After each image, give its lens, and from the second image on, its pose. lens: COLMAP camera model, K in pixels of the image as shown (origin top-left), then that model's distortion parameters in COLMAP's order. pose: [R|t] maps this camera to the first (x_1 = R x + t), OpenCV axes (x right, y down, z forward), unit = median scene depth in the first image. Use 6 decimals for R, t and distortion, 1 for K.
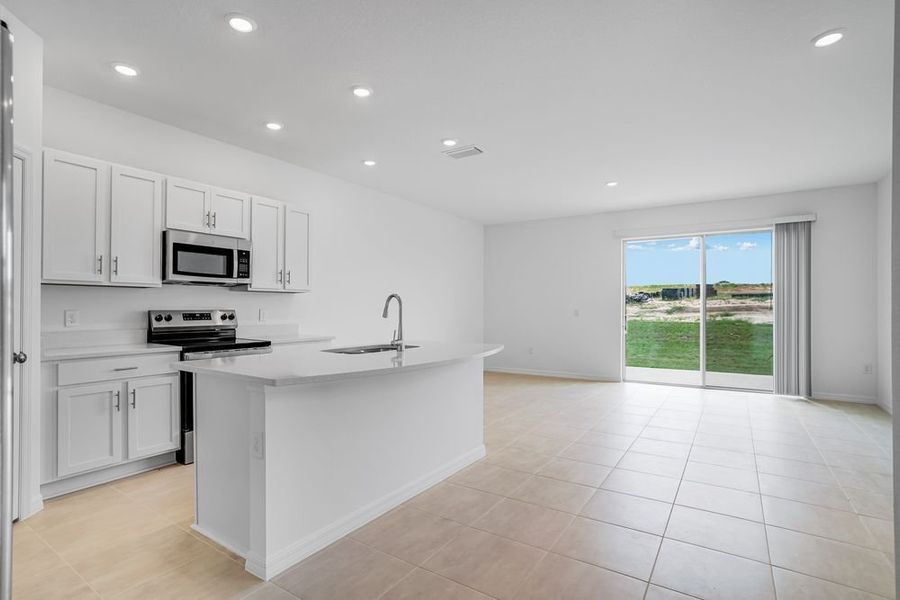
lens RADIAL K [[446.0, 0, 438.8], [0, 446.0, 307.3], [0, 0, 1]] dist [-0.059489, 0.014646]
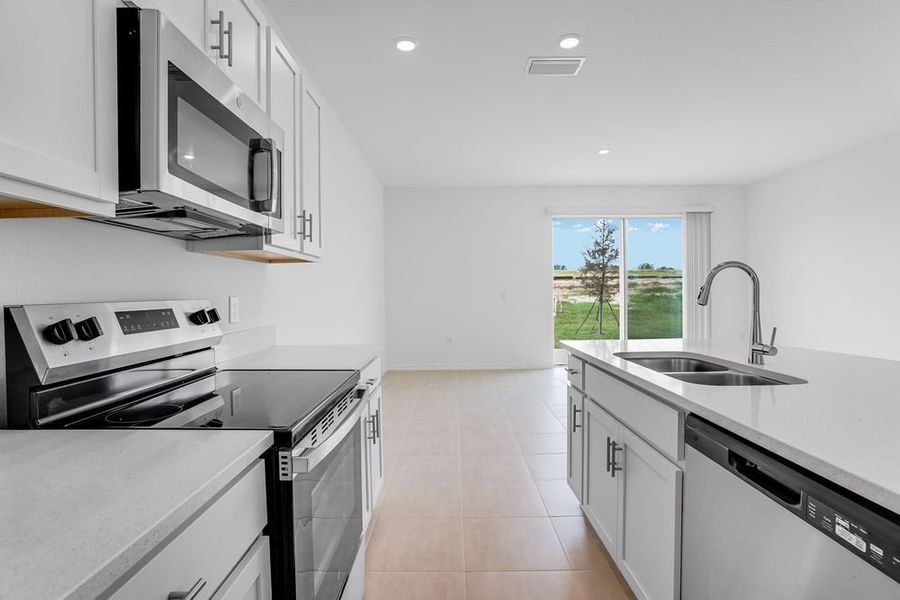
lens RADIAL K [[446.0, 0, 448.9], [0, 446.0, 299.5], [0, 0, 1]] dist [-0.059489, 0.014646]
pose [[0.827741, -0.023850, 0.560603, -0.386618], [0.013568, 0.999655, 0.022495, 0.000507], [-0.560946, -0.011013, 0.827779, 0.419379]]
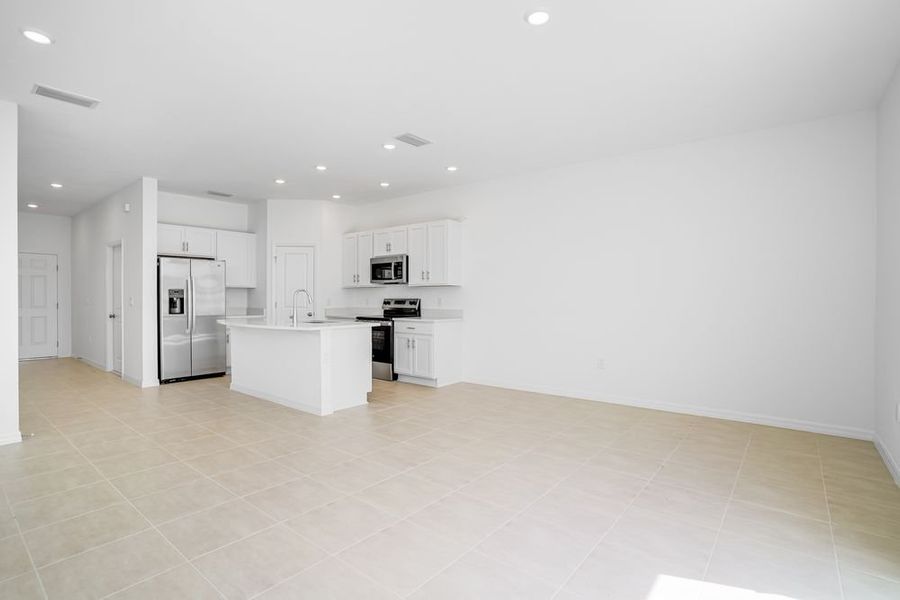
lens RADIAL K [[446.0, 0, 445.3], [0, 446.0, 298.2], [0, 0, 1]] dist [-0.059489, 0.014646]
pose [[-0.093044, 0.000844, -0.995662, 0.845292], [0.001733, 0.999998, 0.000685, 0.002404], [0.995660, -0.001662, -0.093045, 0.947927]]
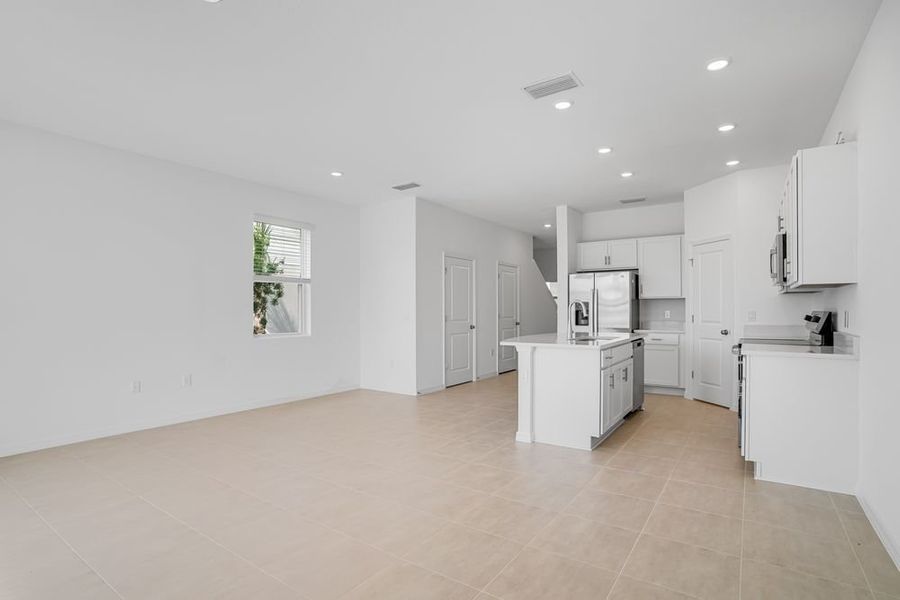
lens RADIAL K [[446.0, 0, 448.1], [0, 446.0, 314.3], [0, 0, 1]] dist [-0.059489, 0.014646]
pose [[-0.999926, 0.003356, 0.011707, 0.170233], [0.003447, 0.999964, 0.007739, 0.002221], [-0.011681, 0.007779, -0.999902, 1.379697]]
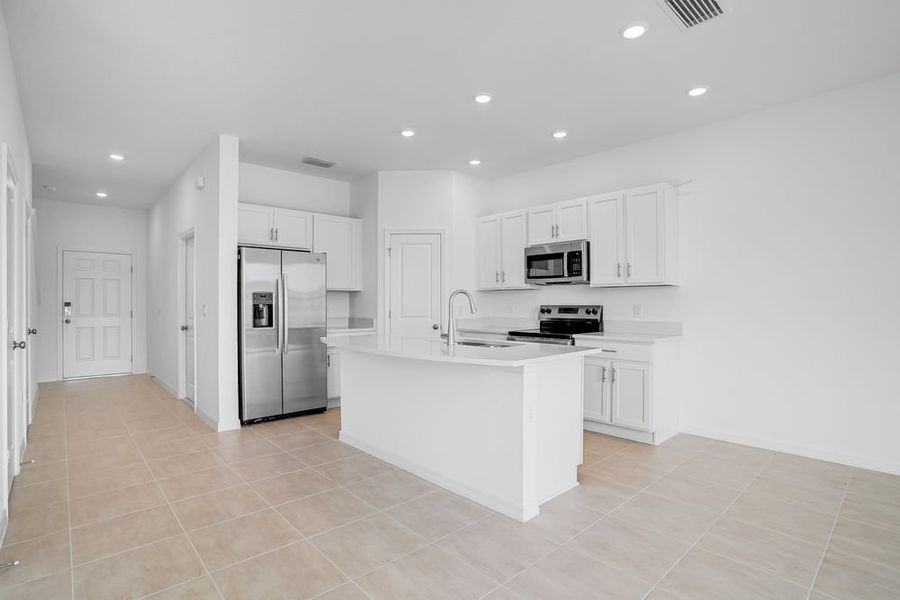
lens RADIAL K [[446.0, 0, 448.3], [0, 446.0, 302.3], [0, 0, 1]] dist [-0.059489, 0.014646]
pose [[-0.233753, -0.003487, -0.972290, 0.506256], [0.003164, 0.999986, -0.004347, 0.001678], [0.972291, -0.004092, -0.233739, 0.679961]]
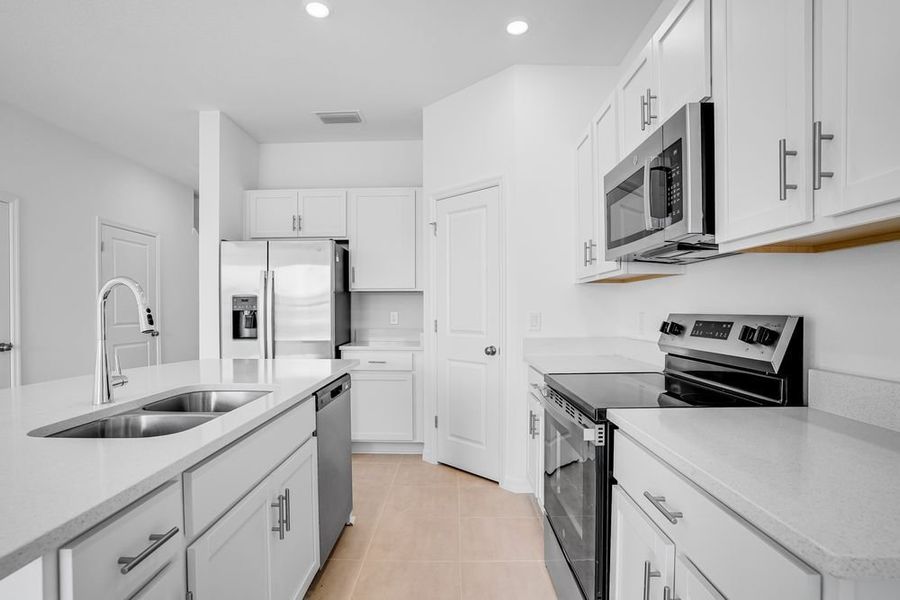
lens RADIAL K [[446.0, 0, 450.4], [0, 446.0, 311.1], [0, 0, 1]] dist [-0.059489, 0.014646]
pose [[-0.833903, 0.001520, -0.551910, -0.076860], [0.001595, 0.999999, 0.000344, 0.001799], [0.551909, -0.000594, -0.833904, 0.854657]]
